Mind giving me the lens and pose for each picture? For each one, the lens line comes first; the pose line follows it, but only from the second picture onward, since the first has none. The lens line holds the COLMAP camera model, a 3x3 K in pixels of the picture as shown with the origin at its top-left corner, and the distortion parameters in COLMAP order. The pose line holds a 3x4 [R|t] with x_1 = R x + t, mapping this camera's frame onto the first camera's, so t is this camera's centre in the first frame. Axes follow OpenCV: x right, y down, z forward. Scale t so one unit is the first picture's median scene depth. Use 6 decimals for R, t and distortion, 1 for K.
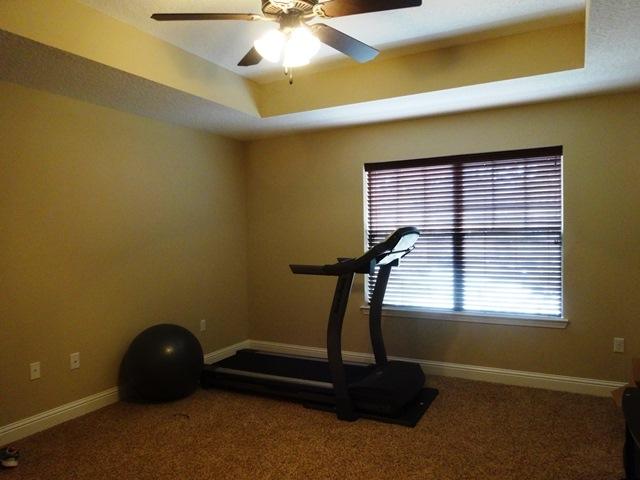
lens RADIAL K [[472.9, 0, 320.0], [0, 472.9, 240.0], [0, 0, 1]] dist [-0.002875, -0.004183]
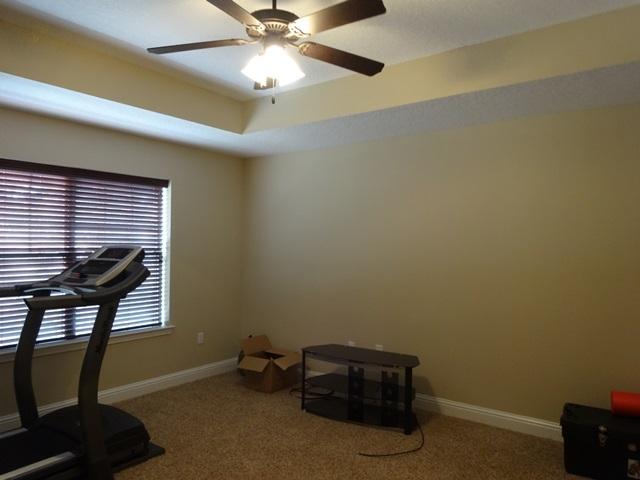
lens RADIAL K [[472.9, 0, 320.0], [0, 472.9, 240.0], [0, 0, 1]] dist [-0.002875, -0.004183]
pose [[0.159179, 0.035619, 0.986607, -0.566082], [0.014212, 0.999163, -0.038365, 0.002299], [-0.987147, 0.020129, 0.158540, 0.408279]]
